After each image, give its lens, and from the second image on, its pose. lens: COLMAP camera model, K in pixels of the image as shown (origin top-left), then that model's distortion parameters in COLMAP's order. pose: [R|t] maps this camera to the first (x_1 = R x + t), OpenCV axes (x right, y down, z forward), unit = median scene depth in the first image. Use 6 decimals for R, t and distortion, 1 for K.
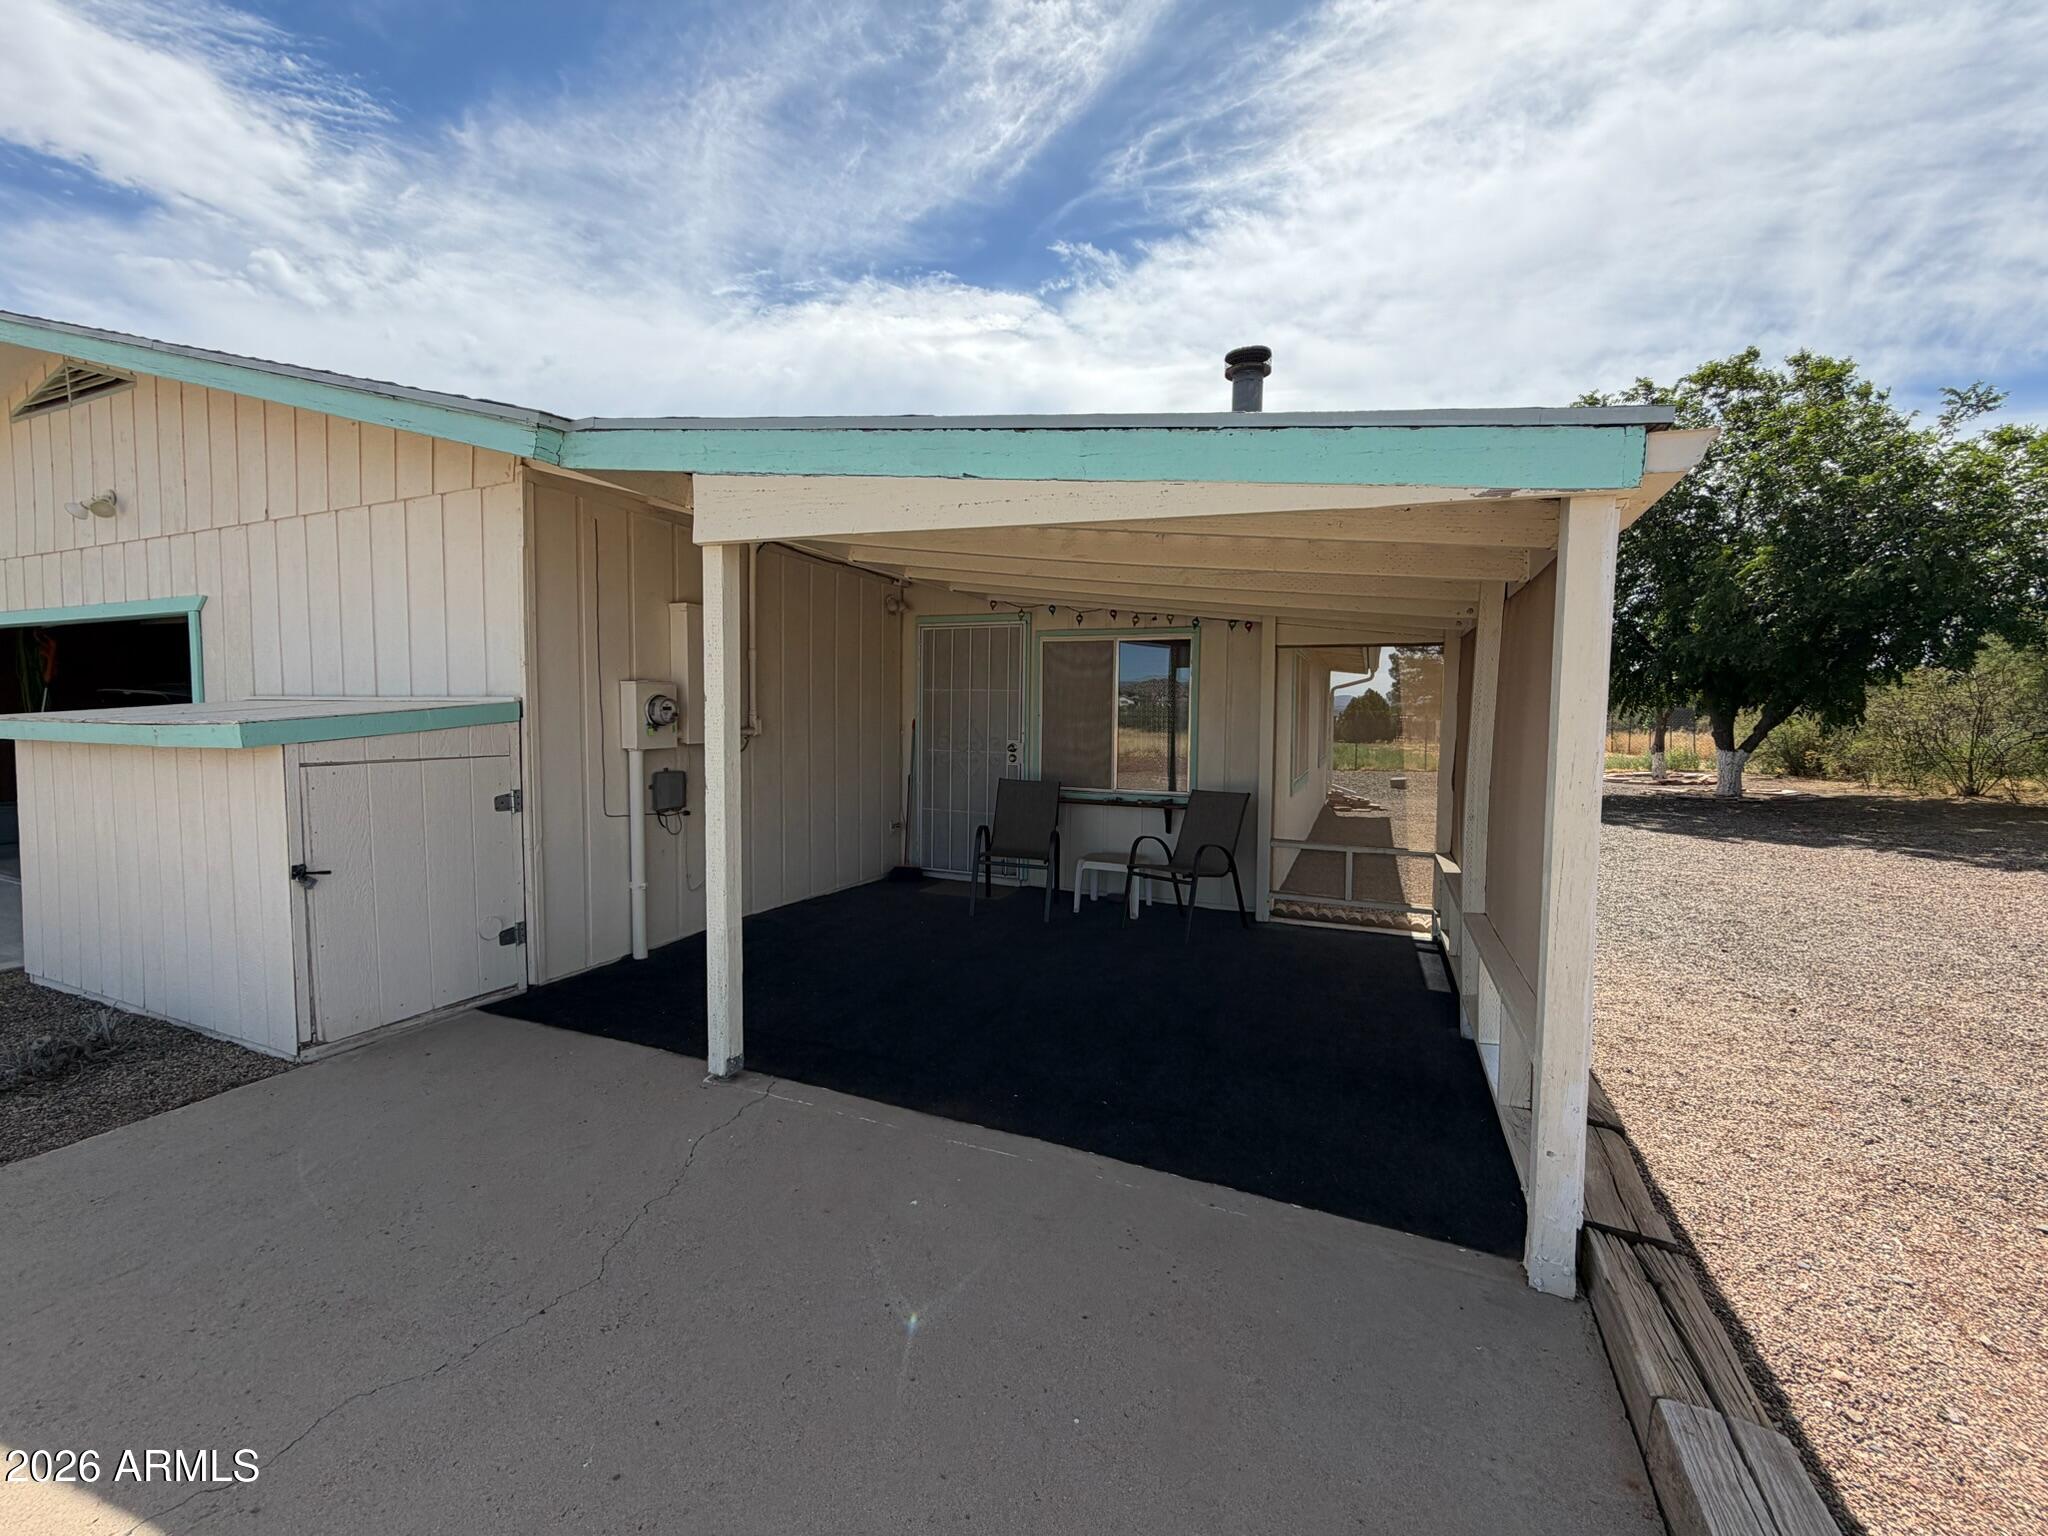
lens RADIAL K [[814.2, 0, 997.6], [0, 814.2, 759.5], [0, 0, 1]] dist [-0.001557, 0.000718]
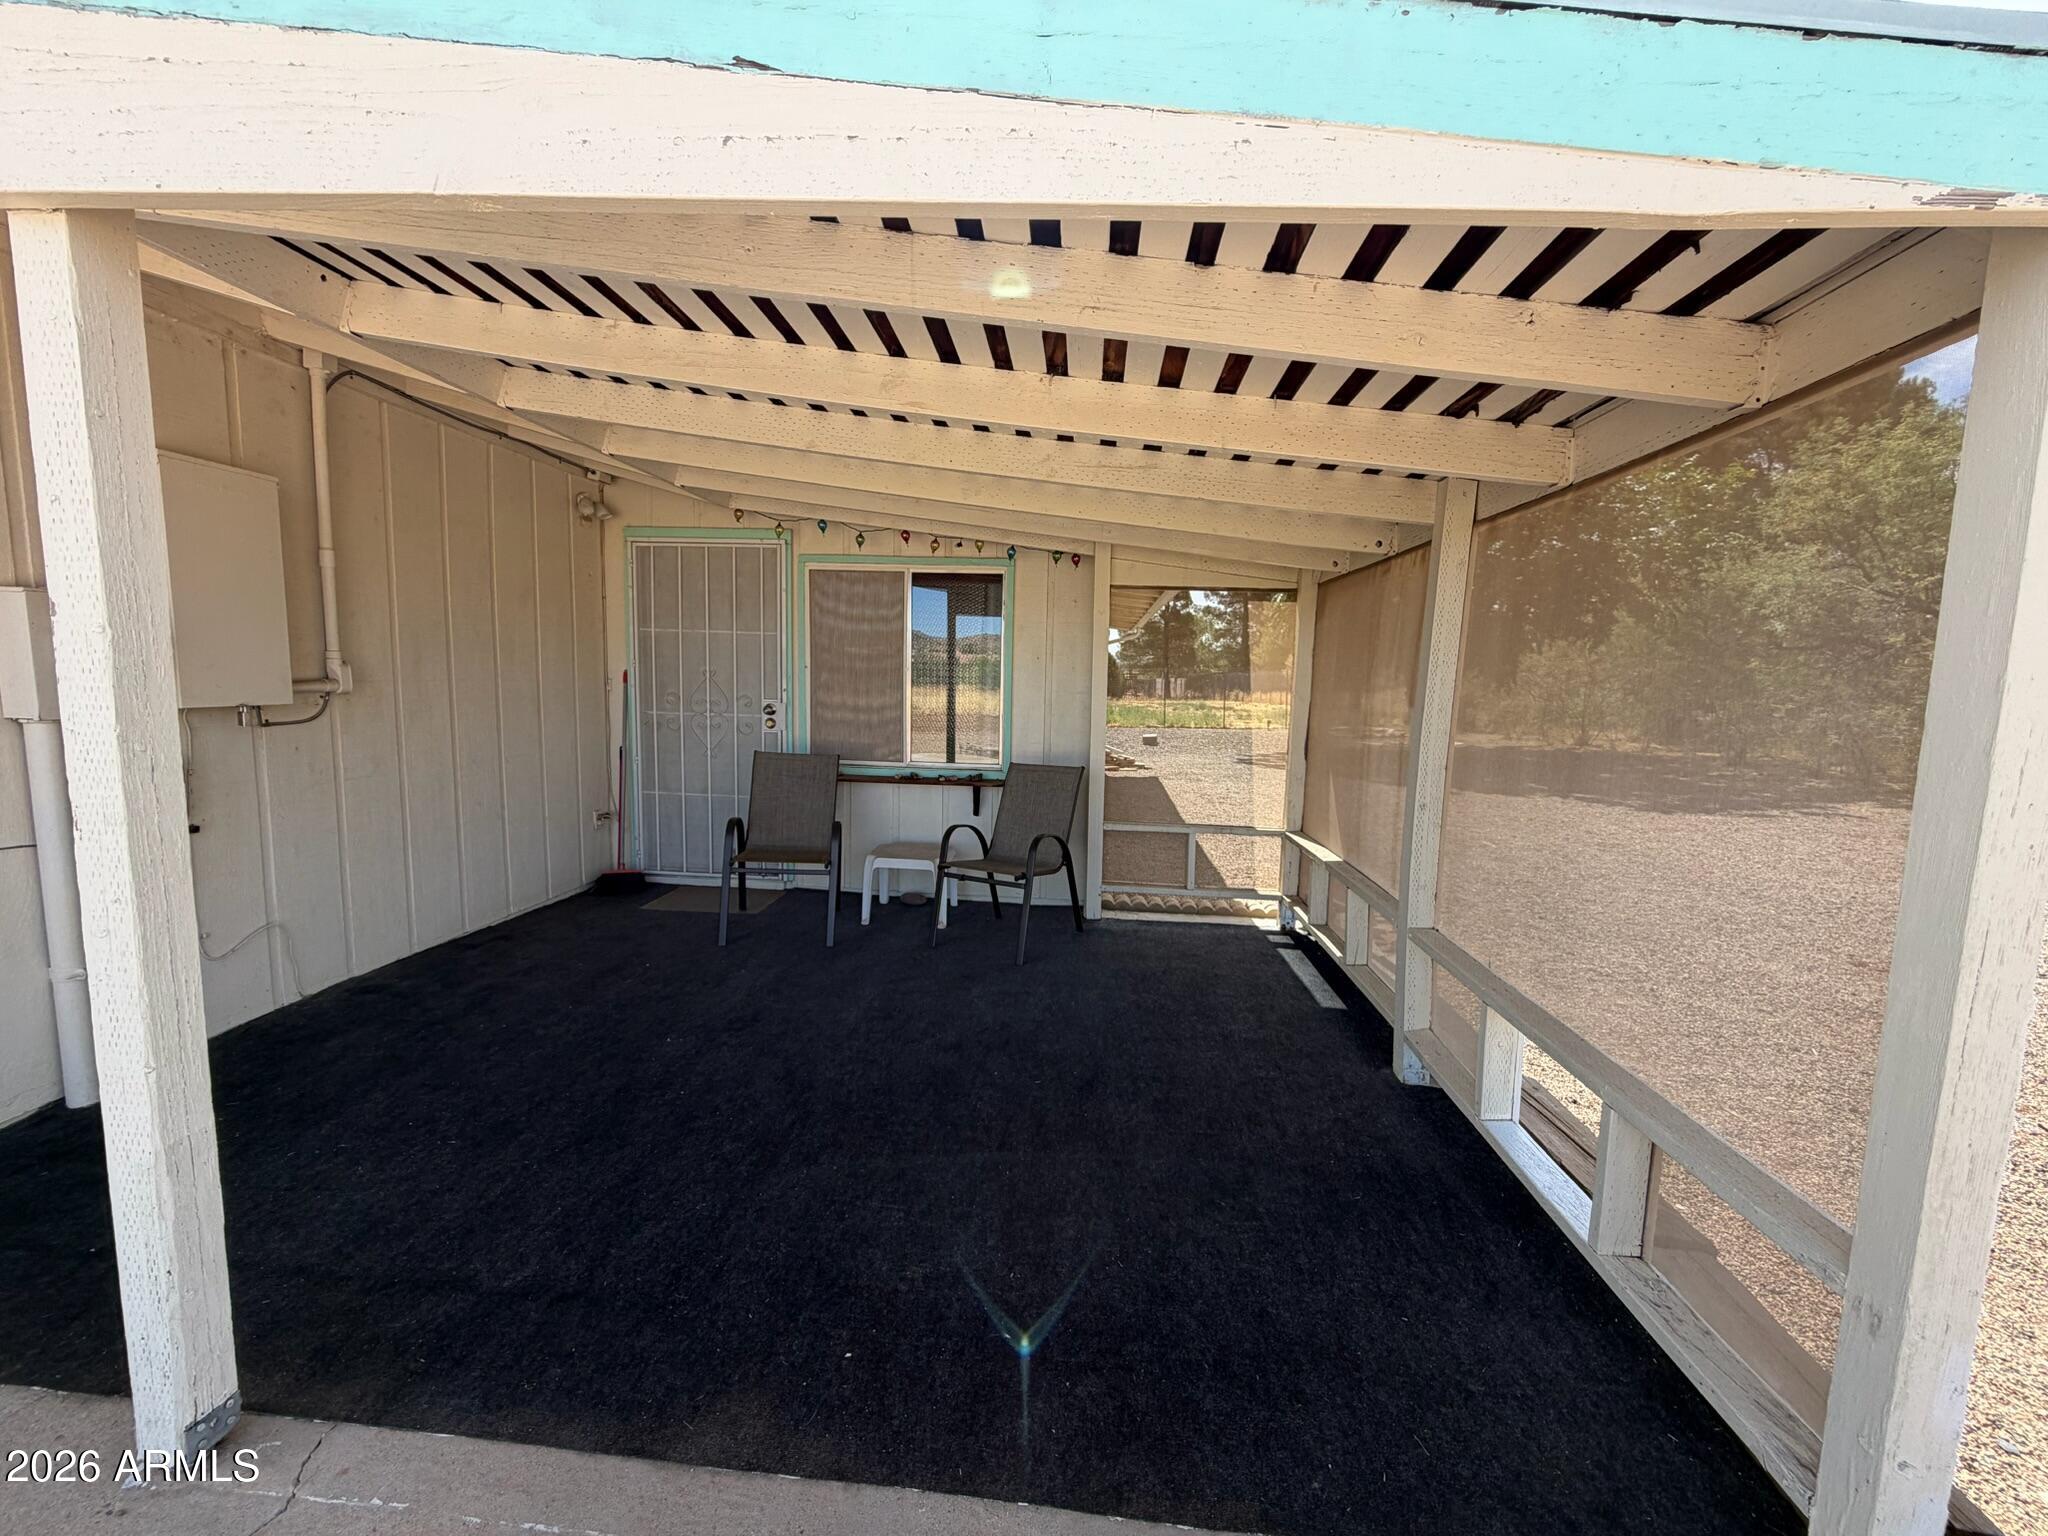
lens RADIAL K [[814.2, 0, 1015.1], [0, 814.2, 764.0], [0, 0, 1]] dist [-0.001557, 0.000718]
pose [[0.942560, -0.024192, 0.333160, -0.022250], [0.003817, 0.998089, 0.061676, -0.010256], [-0.334015, -0.056861, 0.940851, 0.230092]]
